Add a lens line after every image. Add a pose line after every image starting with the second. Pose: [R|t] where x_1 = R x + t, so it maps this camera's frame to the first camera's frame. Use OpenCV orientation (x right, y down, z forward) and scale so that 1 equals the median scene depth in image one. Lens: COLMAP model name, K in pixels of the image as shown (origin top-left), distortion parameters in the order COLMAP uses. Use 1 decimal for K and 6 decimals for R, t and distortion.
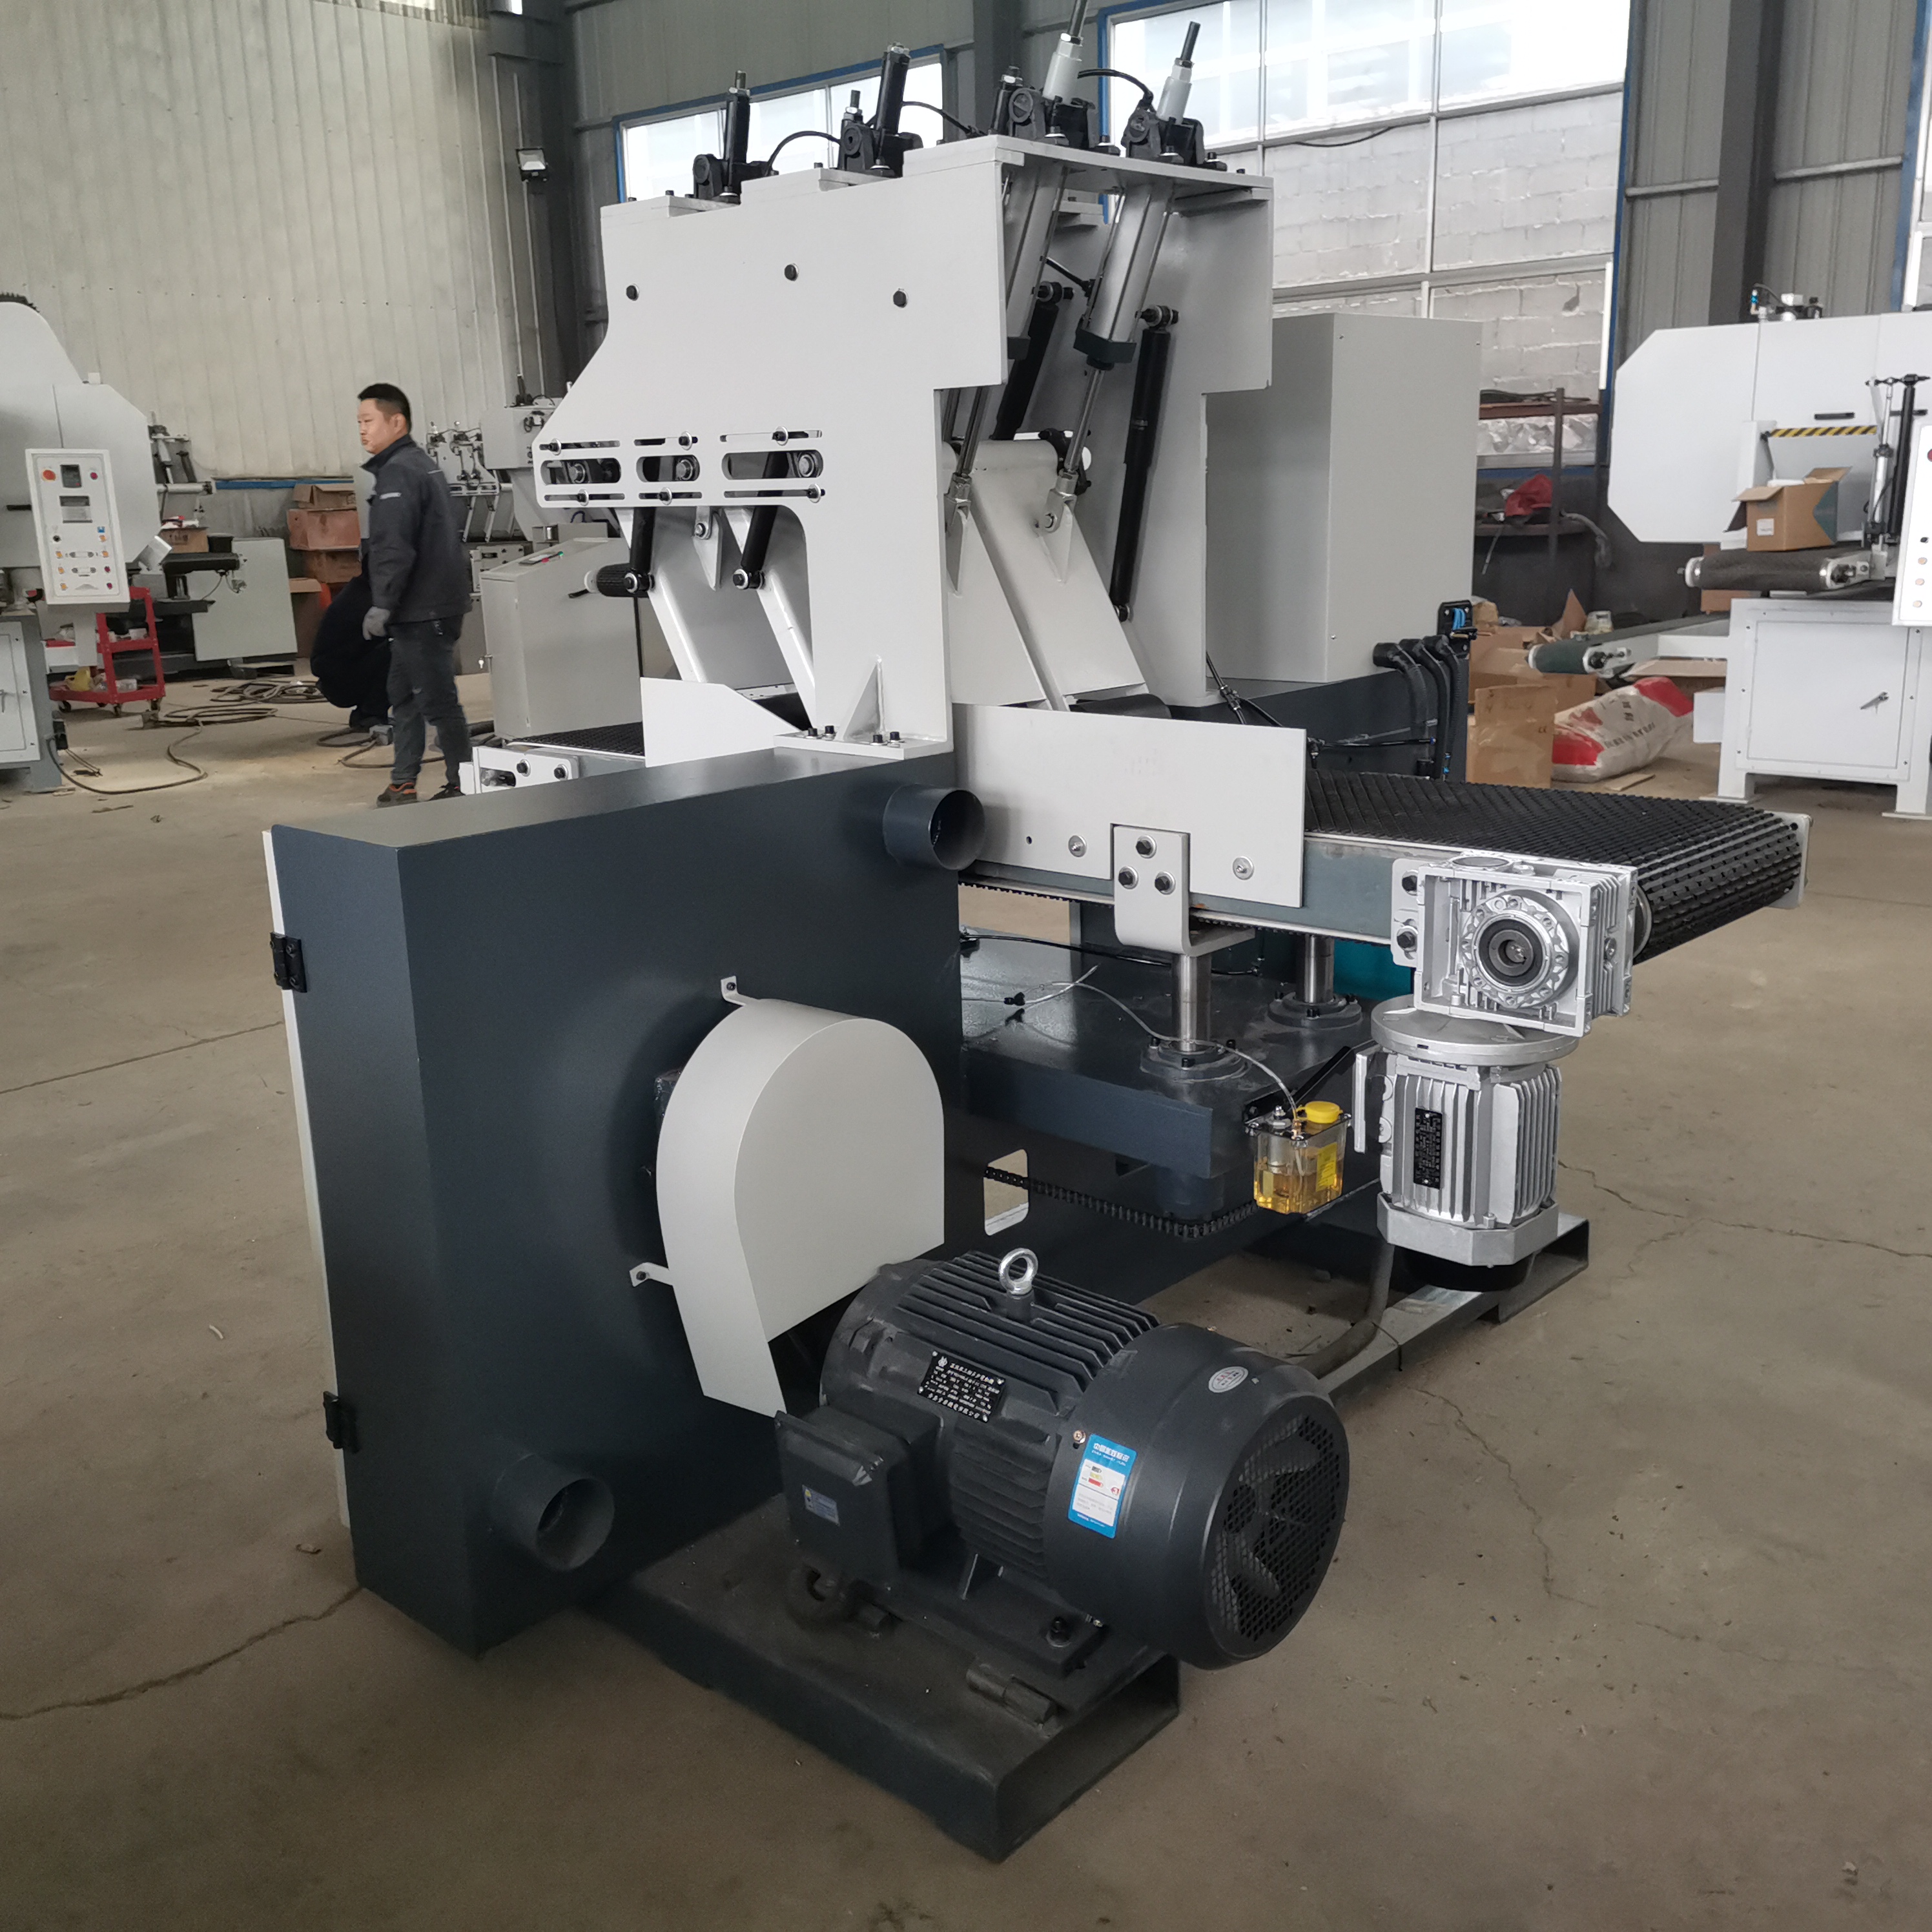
lens RADIAL K [[1954.6, 0, 968.5], [0, 1954.6, 970.3], [0, 0, 1]] dist [0.042056, 0.000000]
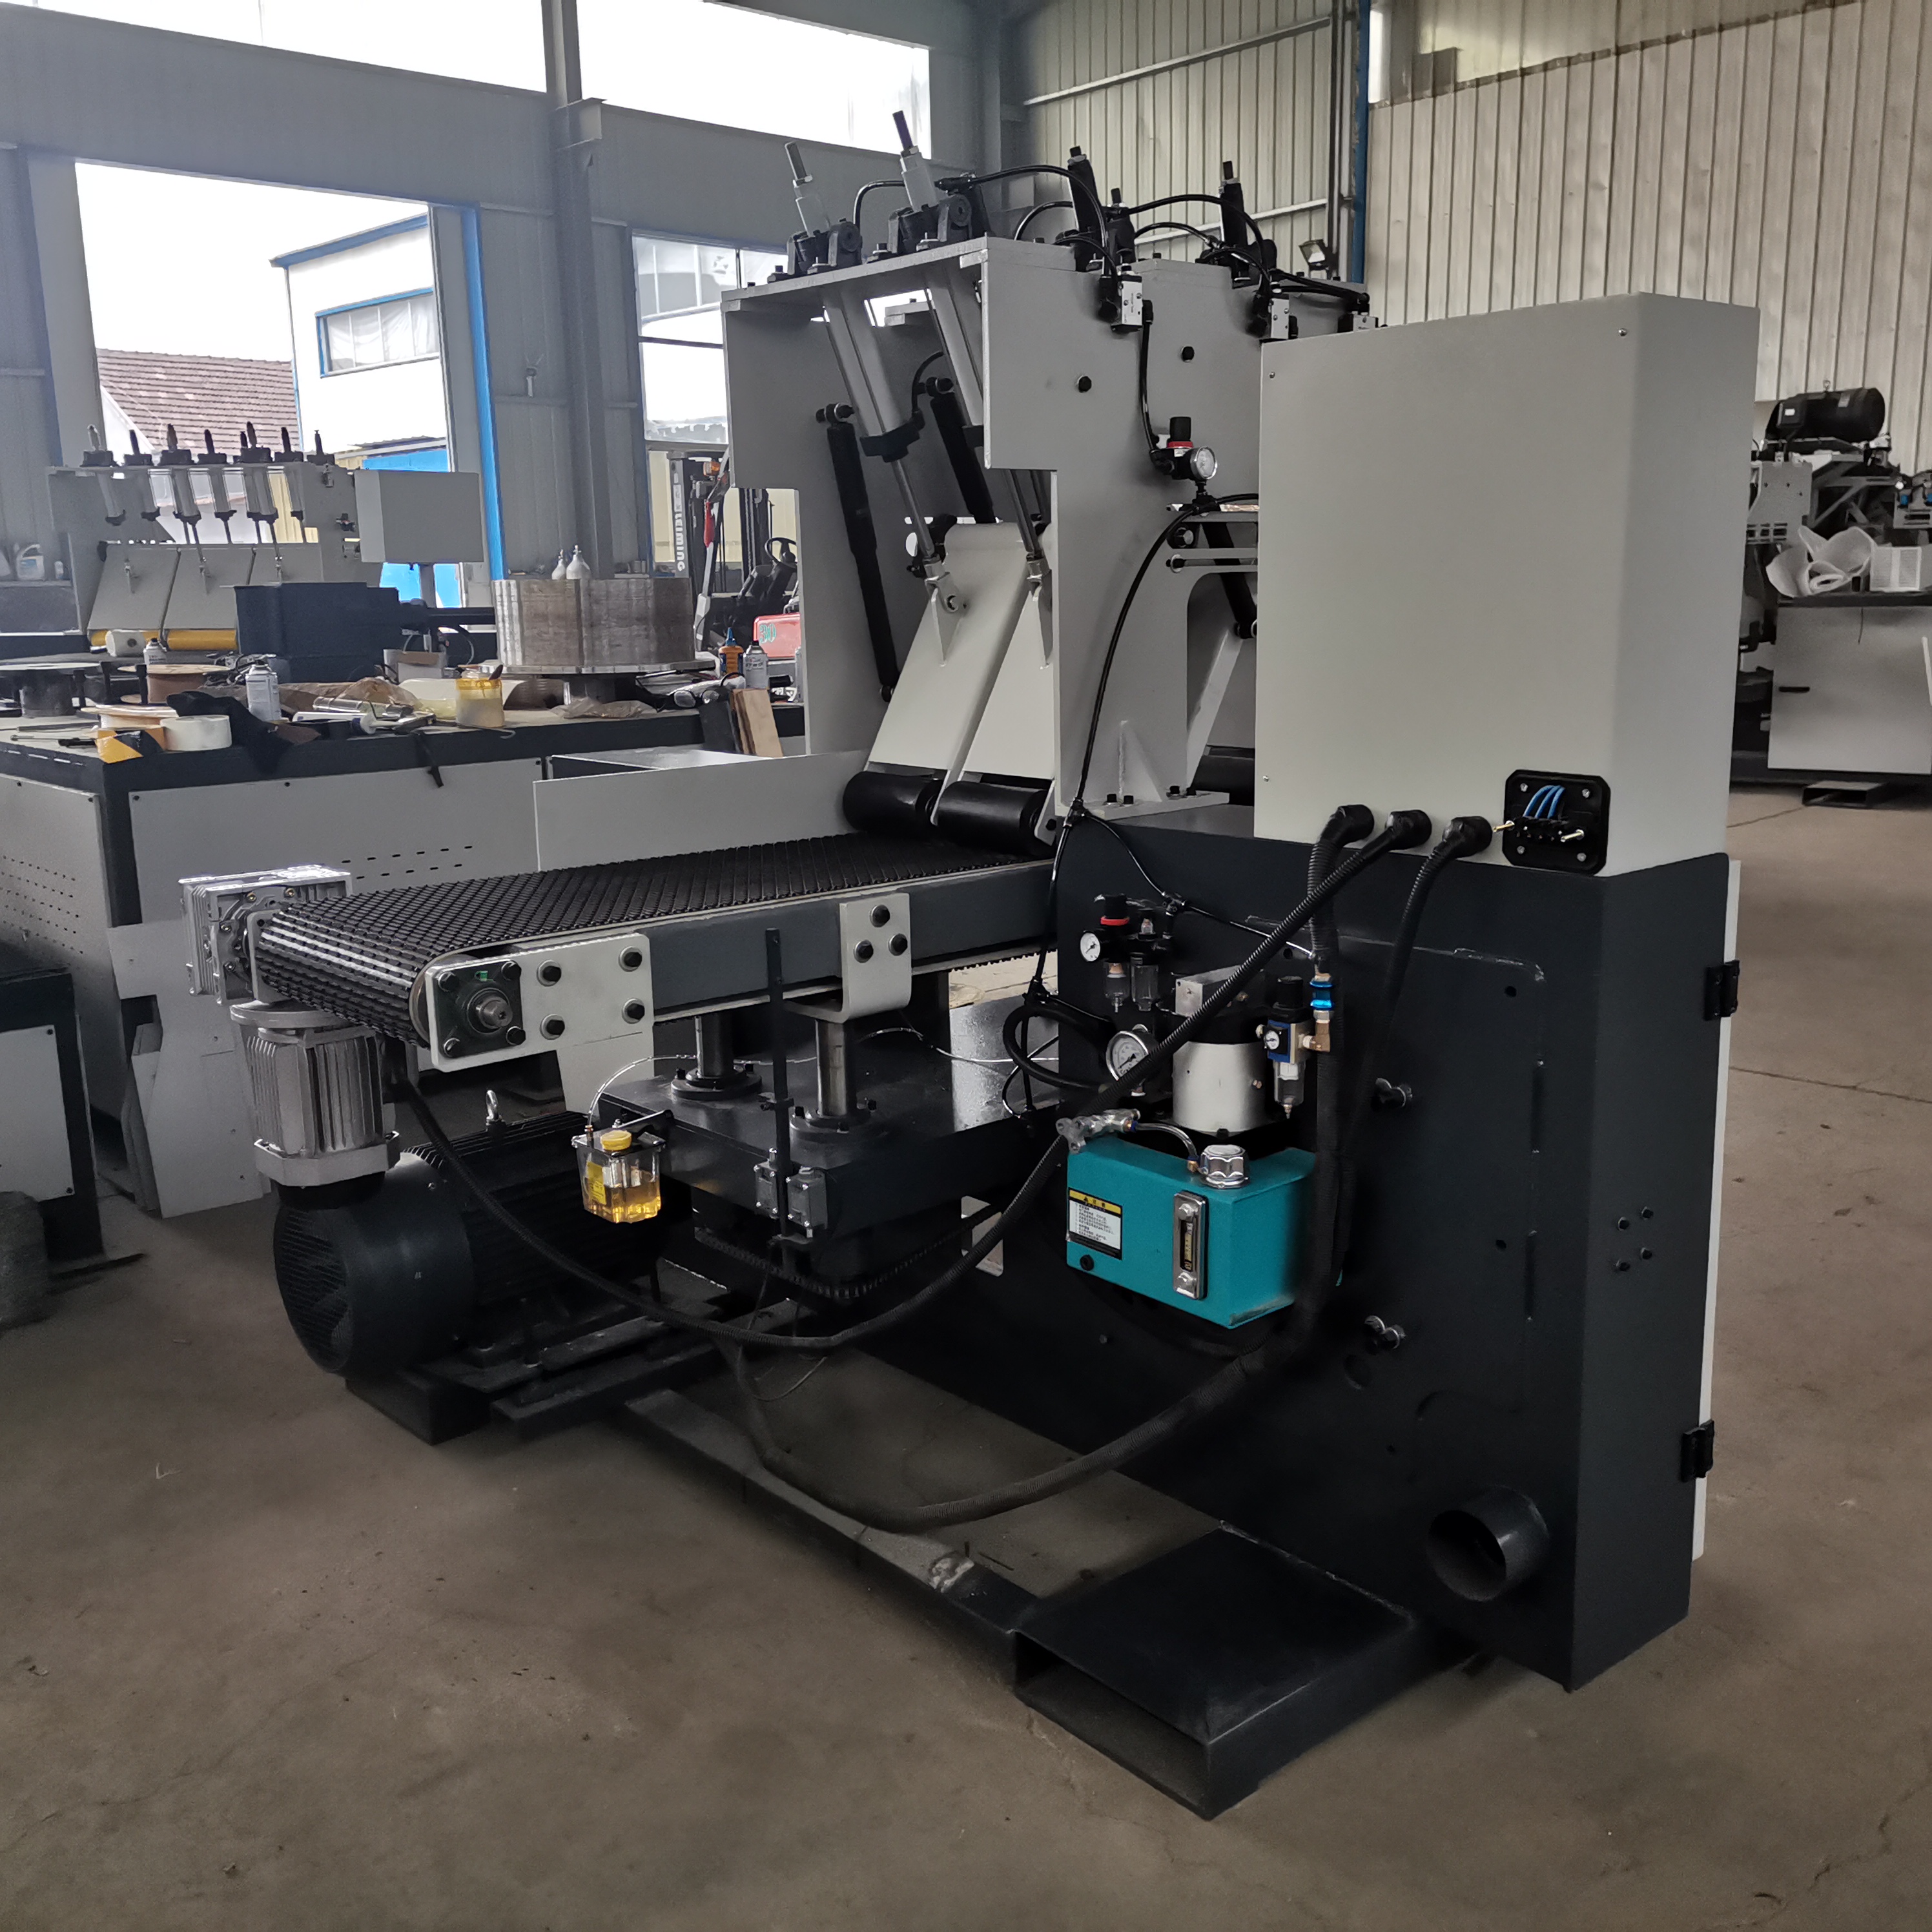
lens RADIAL K [[1954.6, 0, 963.8], [0, 1954.6, 965.8], [0, 0, 1]] dist [0.042056, 0.000000]
pose [[-0.122151, 0.229622, -0.965584, 1.055932], [-0.223604, 0.941492, 0.252179, -0.299076], [0.966995, 0.246713, -0.063660, 1.090165]]
